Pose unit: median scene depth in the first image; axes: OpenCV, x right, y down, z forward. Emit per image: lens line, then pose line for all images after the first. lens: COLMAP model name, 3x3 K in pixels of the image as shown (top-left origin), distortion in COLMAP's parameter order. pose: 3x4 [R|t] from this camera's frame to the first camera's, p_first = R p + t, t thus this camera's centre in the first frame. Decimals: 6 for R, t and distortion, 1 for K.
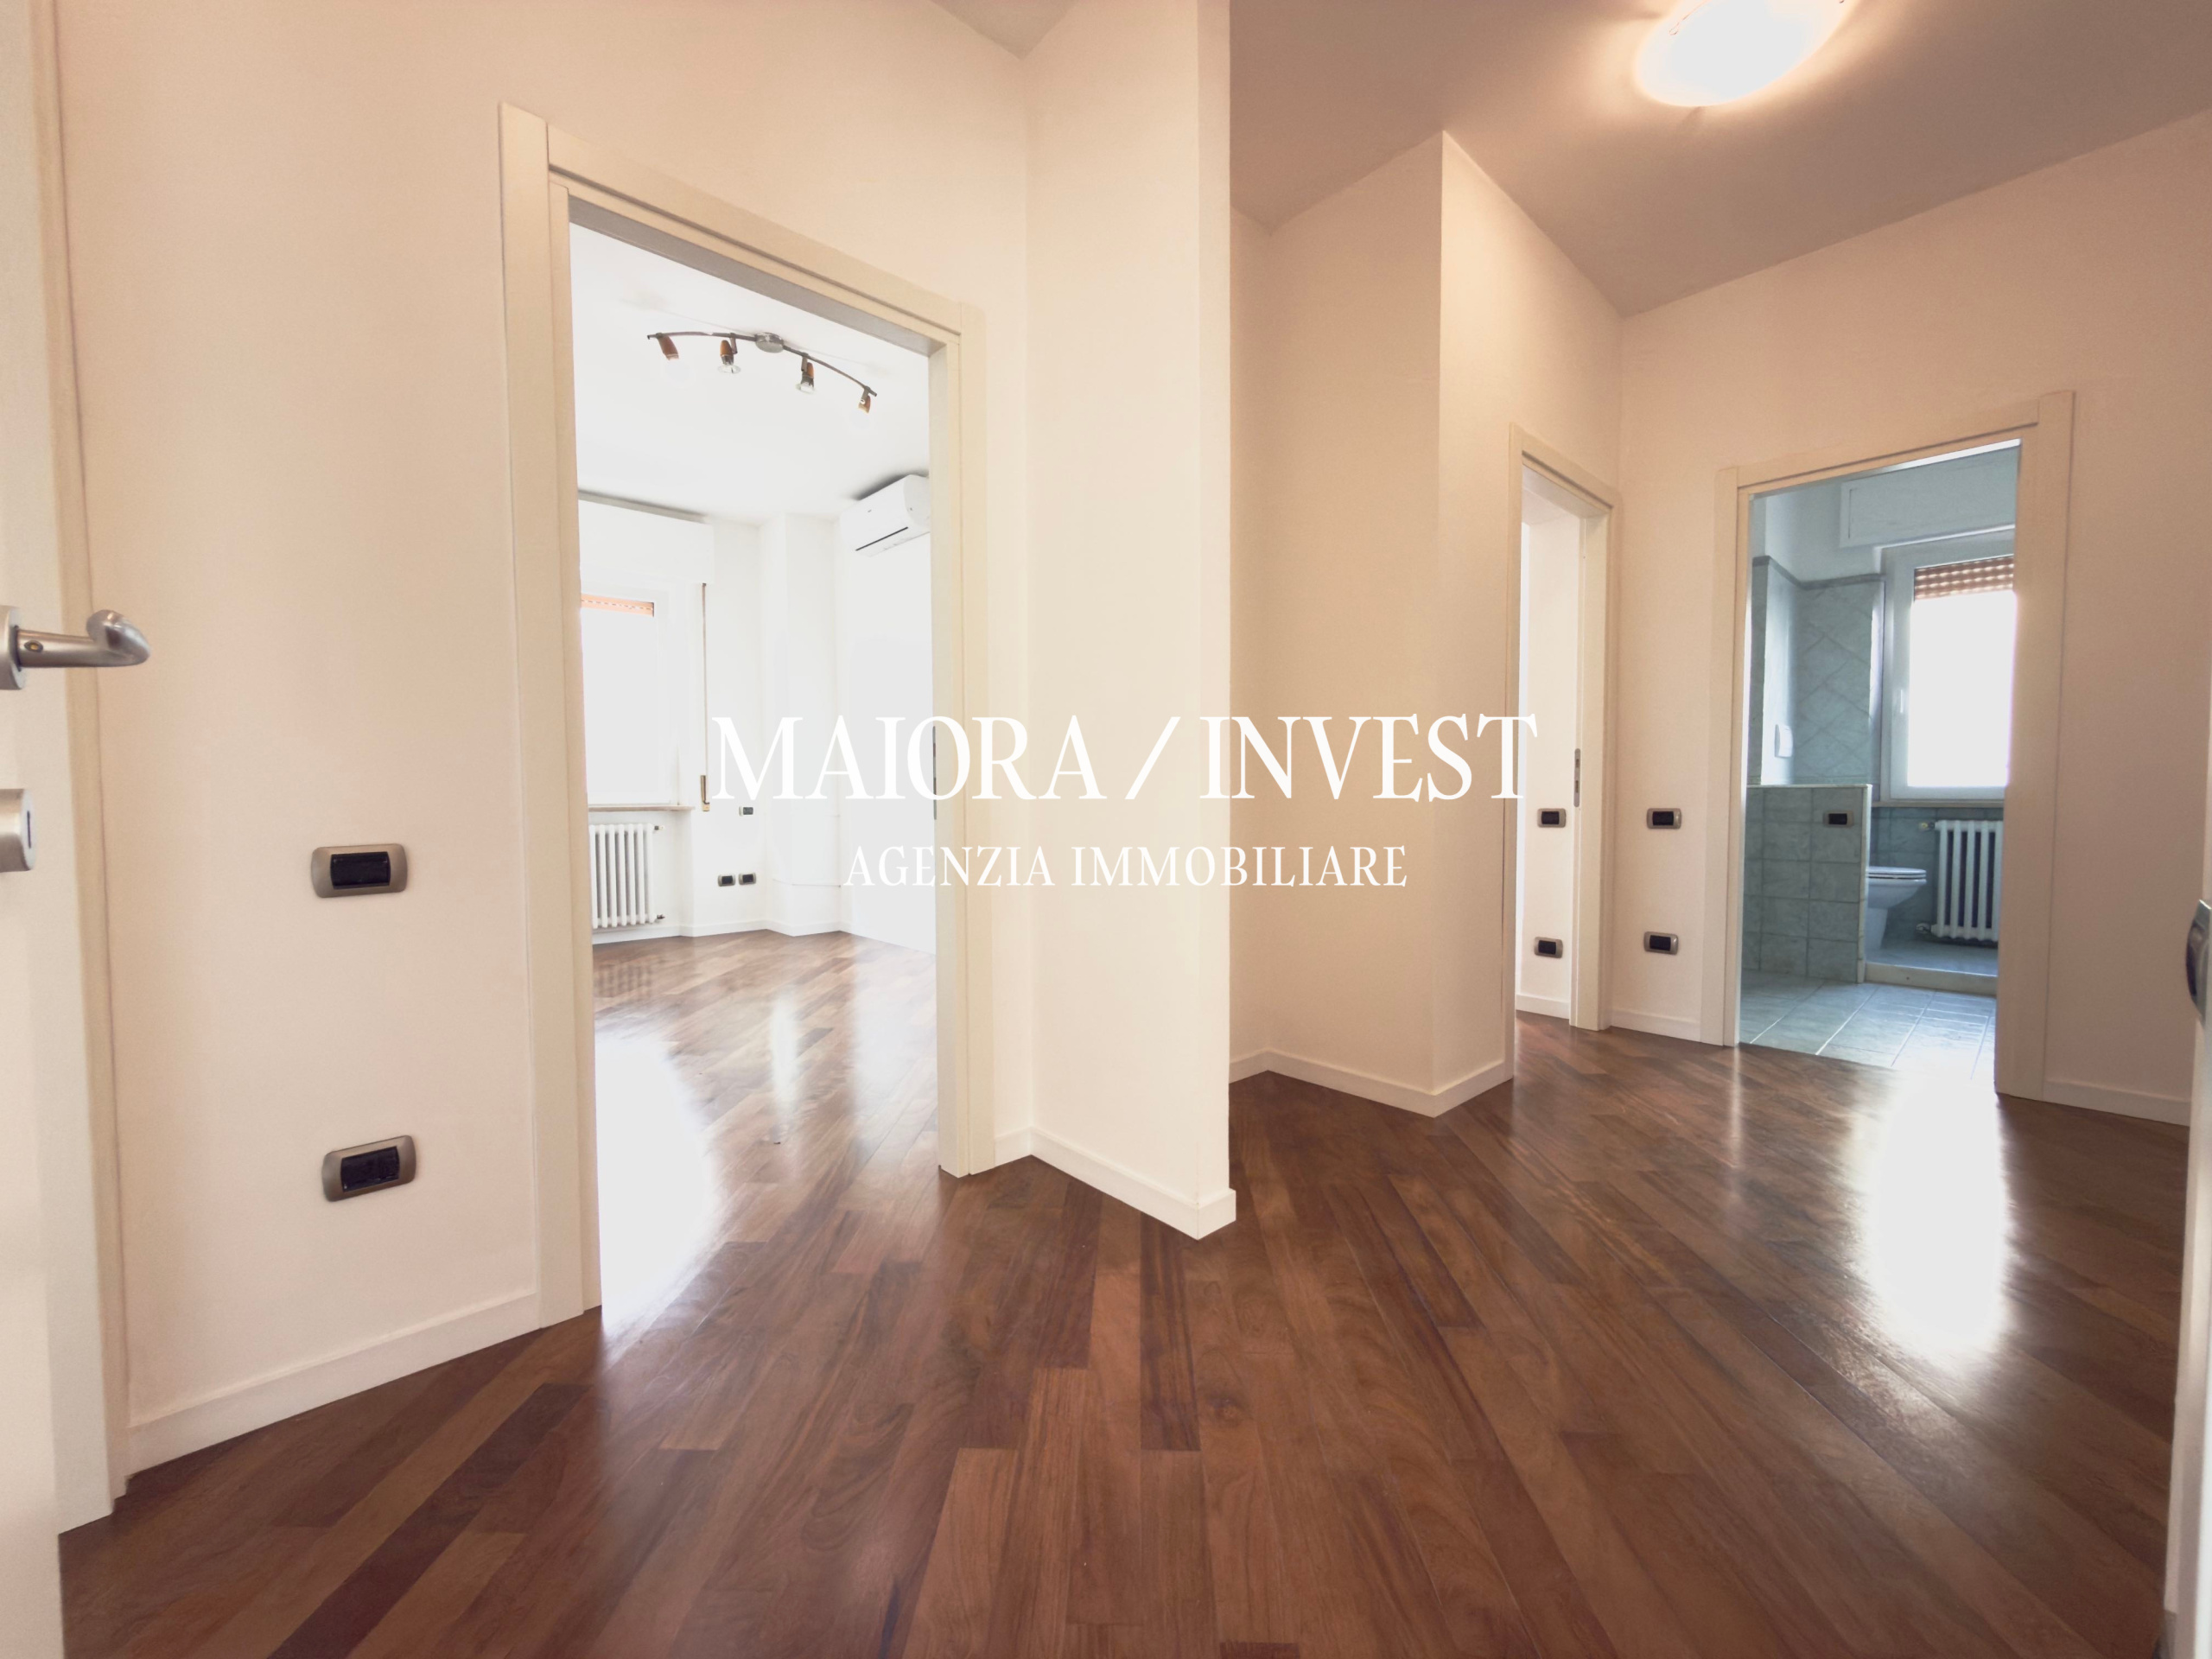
lens RADIAL K [[876.1, 0, 1106.0], [0, 876.1, 829.5], [0, 0, 1]] dist [0.001596, 0.000066]
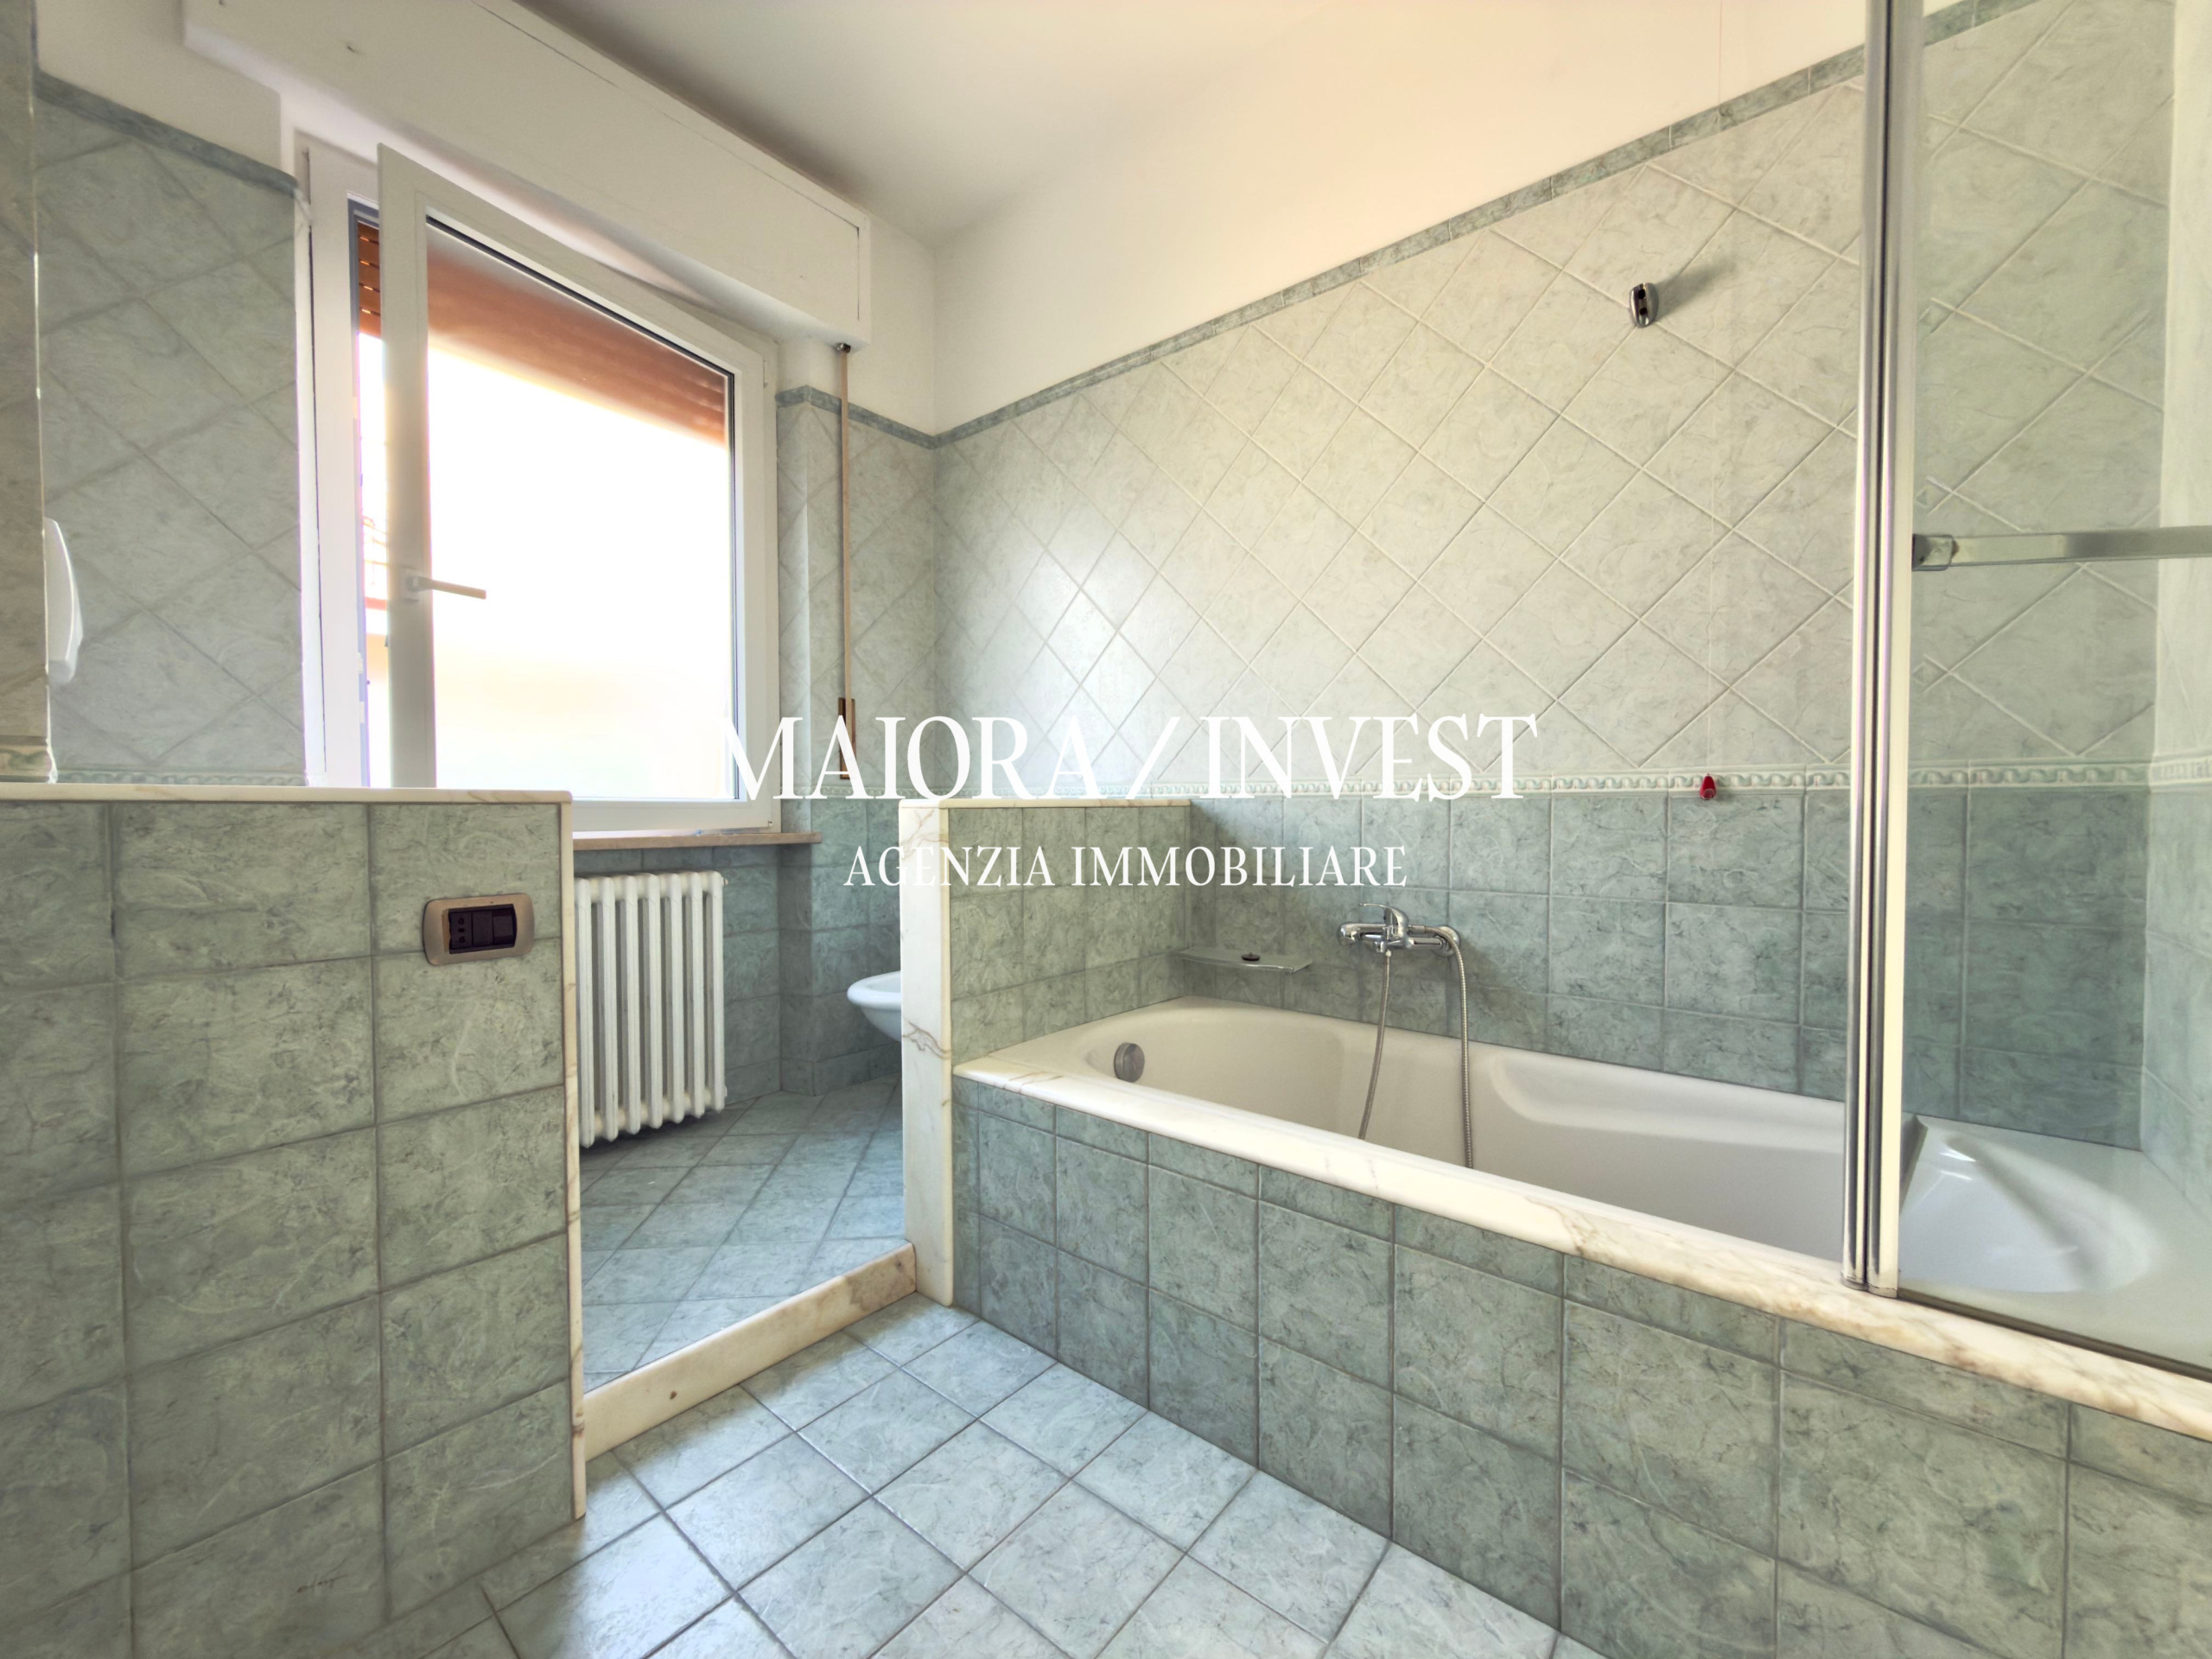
lens RADIAL K [[876.1, 0, 1106.0], [0, 876.1, 829.5], [0, 0, 1]] dist [0.001596, 0.000066]
pose [[-0.130256, -0.020129, 0.991276, 0.552900], [0.044482, 0.998669, 0.026124, -0.037838], [-0.990482, 0.047497, -0.129187, 0.836315]]
